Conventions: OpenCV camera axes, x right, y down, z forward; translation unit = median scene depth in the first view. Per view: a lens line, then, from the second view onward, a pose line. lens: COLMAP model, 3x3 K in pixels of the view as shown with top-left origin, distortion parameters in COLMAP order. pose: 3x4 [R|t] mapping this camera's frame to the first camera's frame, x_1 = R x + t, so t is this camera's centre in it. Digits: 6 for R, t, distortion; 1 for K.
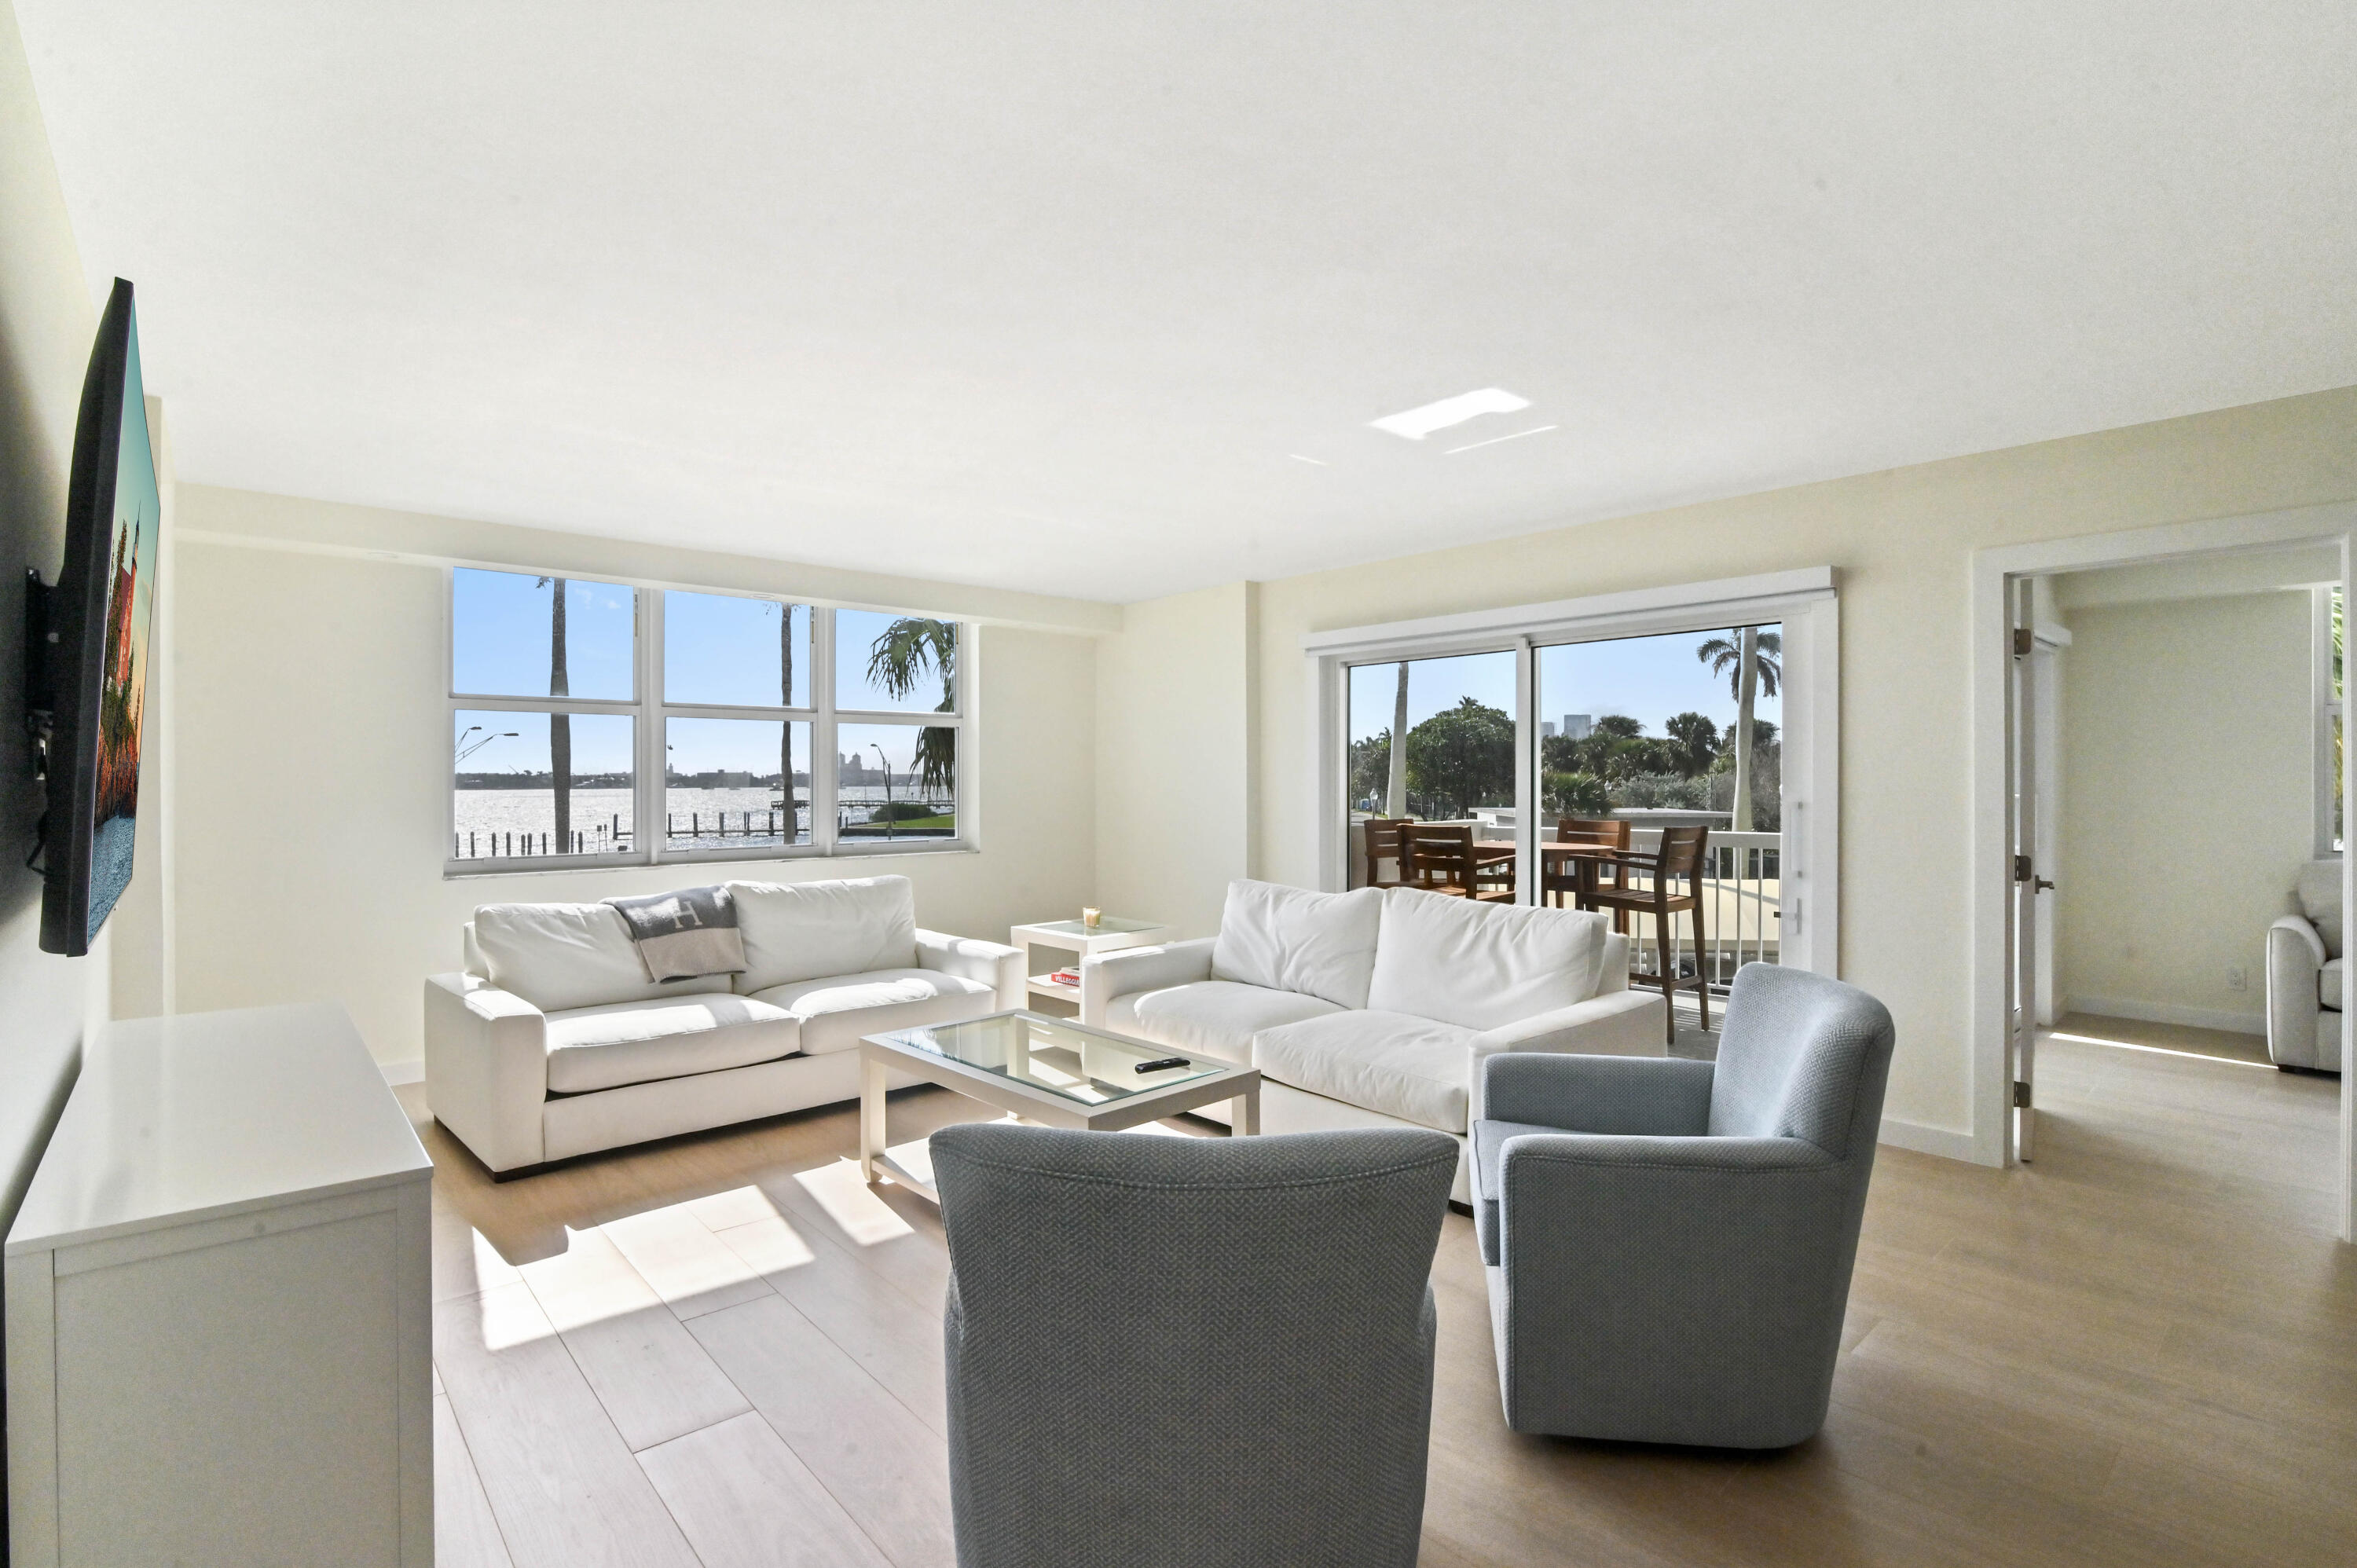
lens RADIAL K [[1095.6, 0, 1178.5], [0, 1095.6, 784.0], [0, 0, 1]] dist [-0.059129, 0.000174]
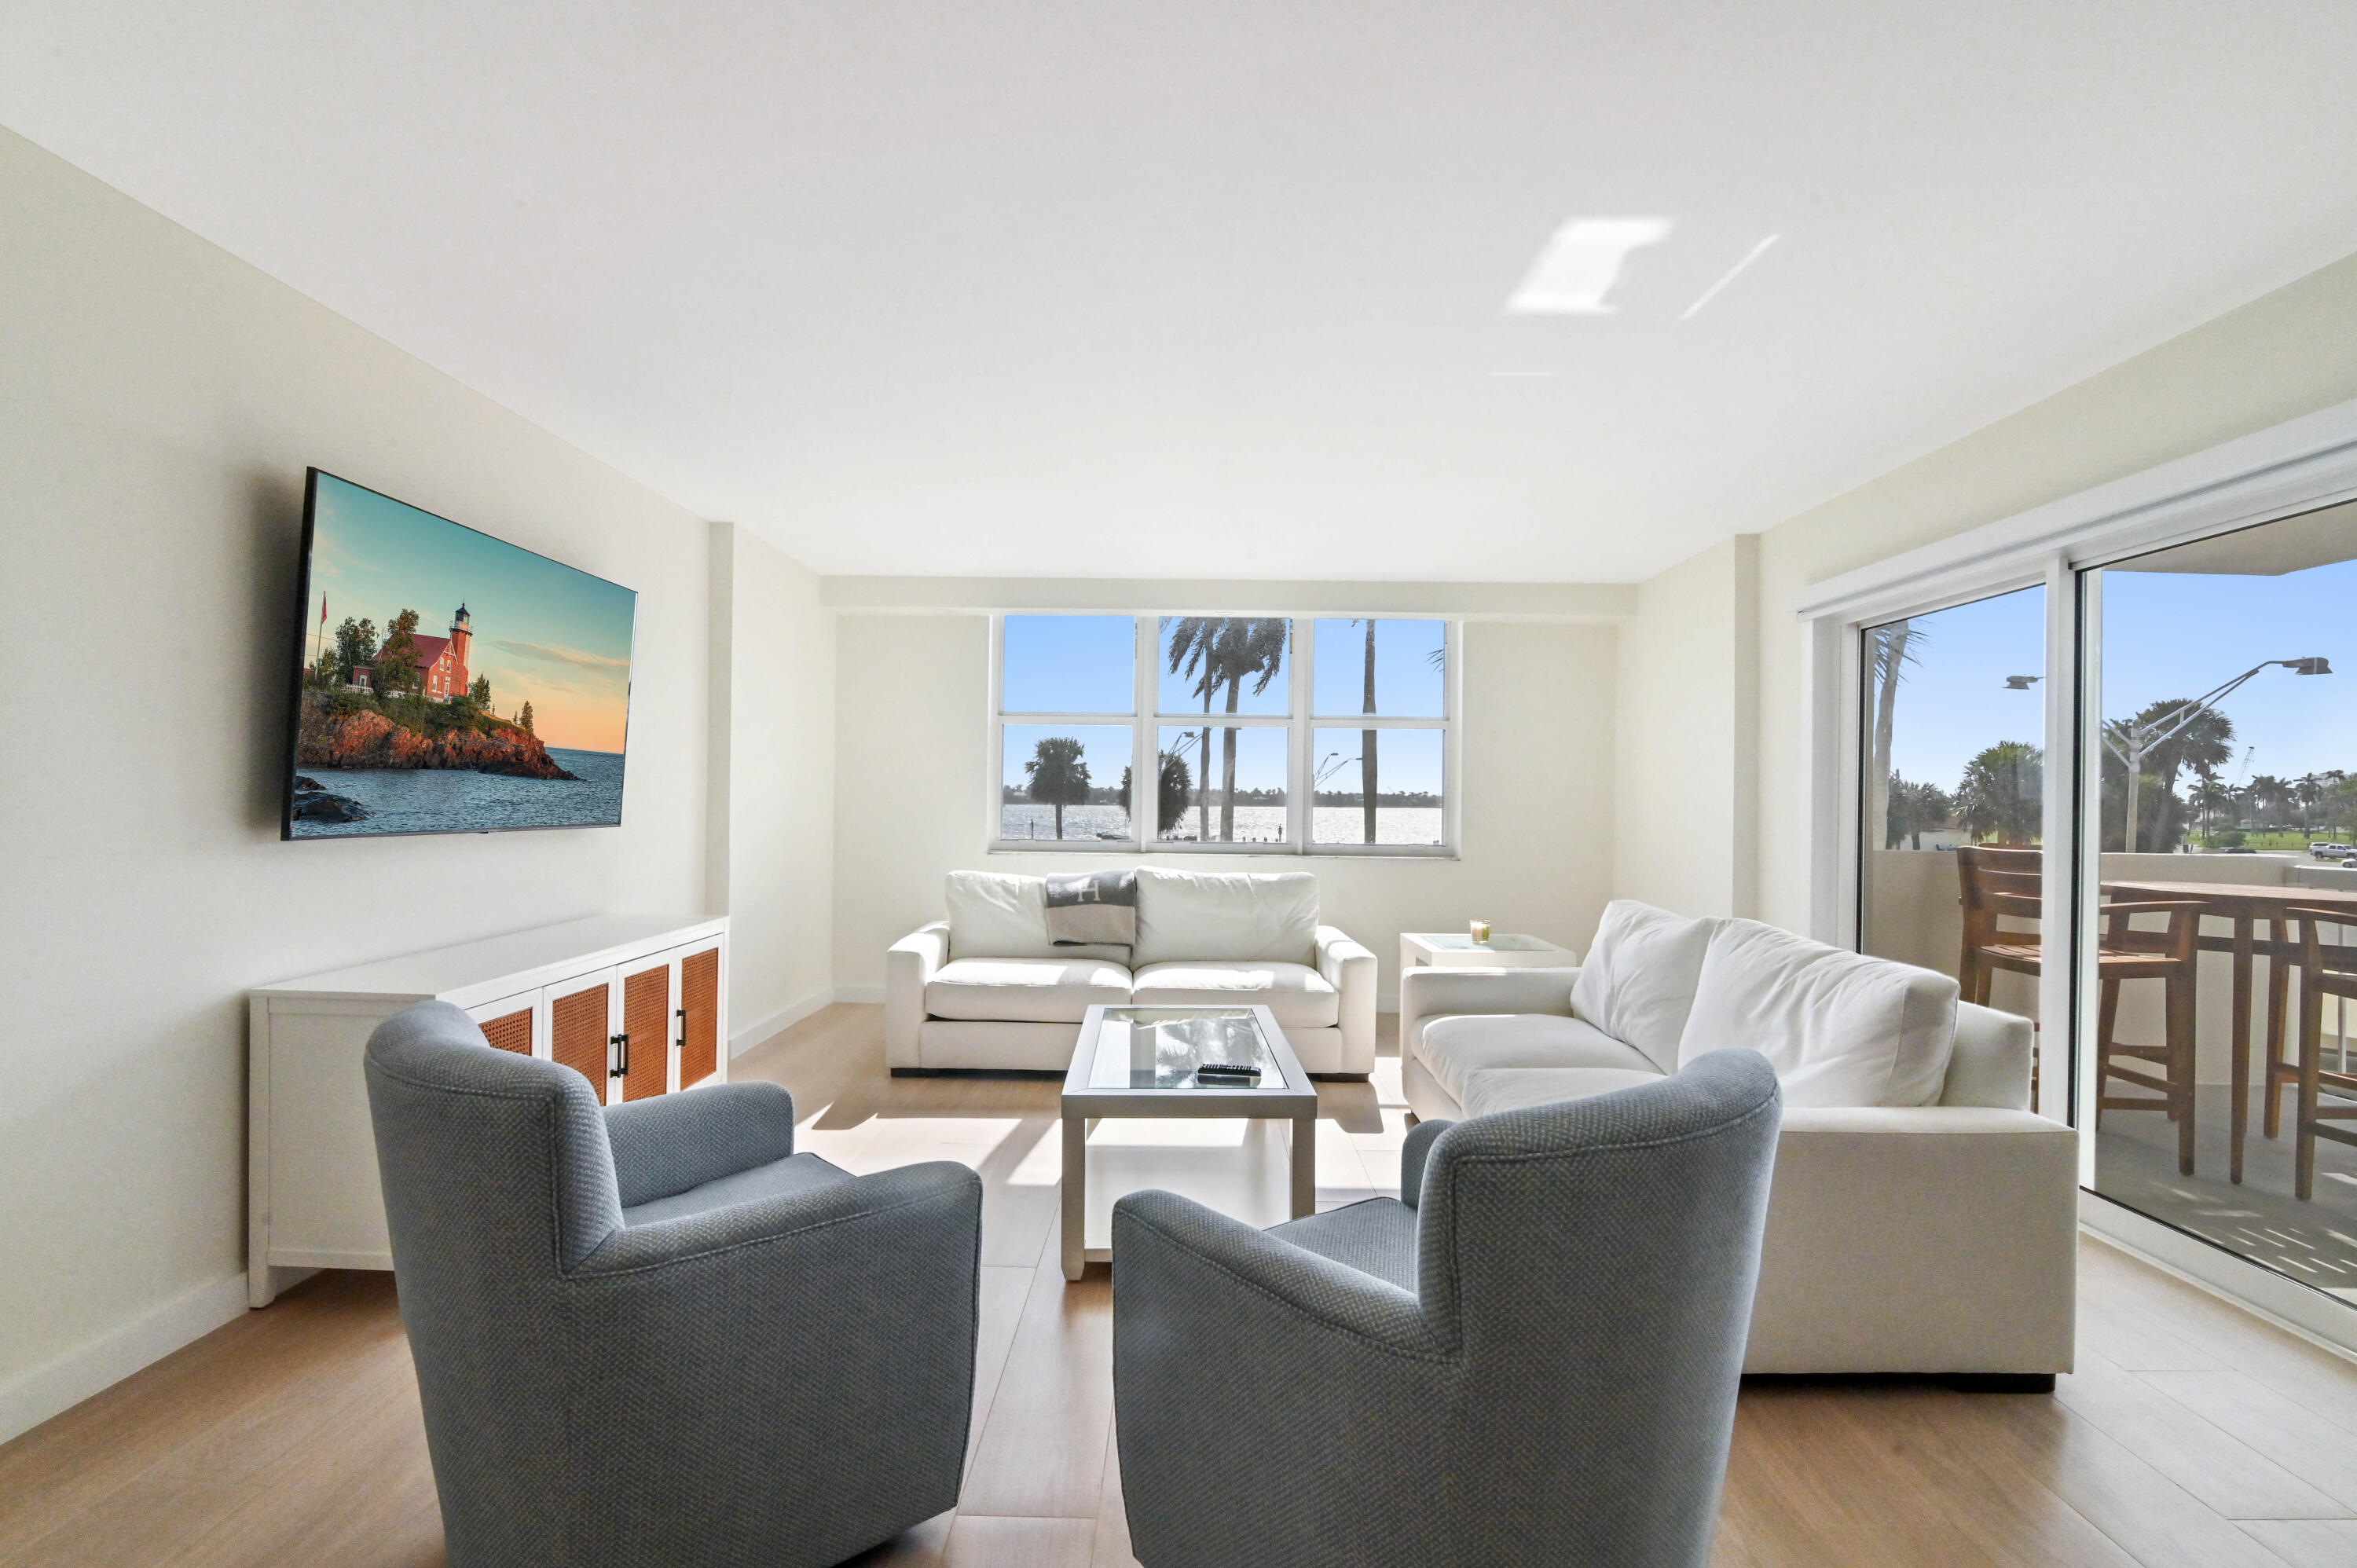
lens RADIAL K [[1091.2, 0, 1166.9], [0, 1091.2, 816.6], [0, 0, 1]] dist [0.001143, 0.000072]
pose [[0.734633, 0.024689, -0.678015, 0.388310], [-0.019863, 0.999692, 0.014881, 0.019571], [0.678174, 0.002535, 0.734897, 0.177334]]
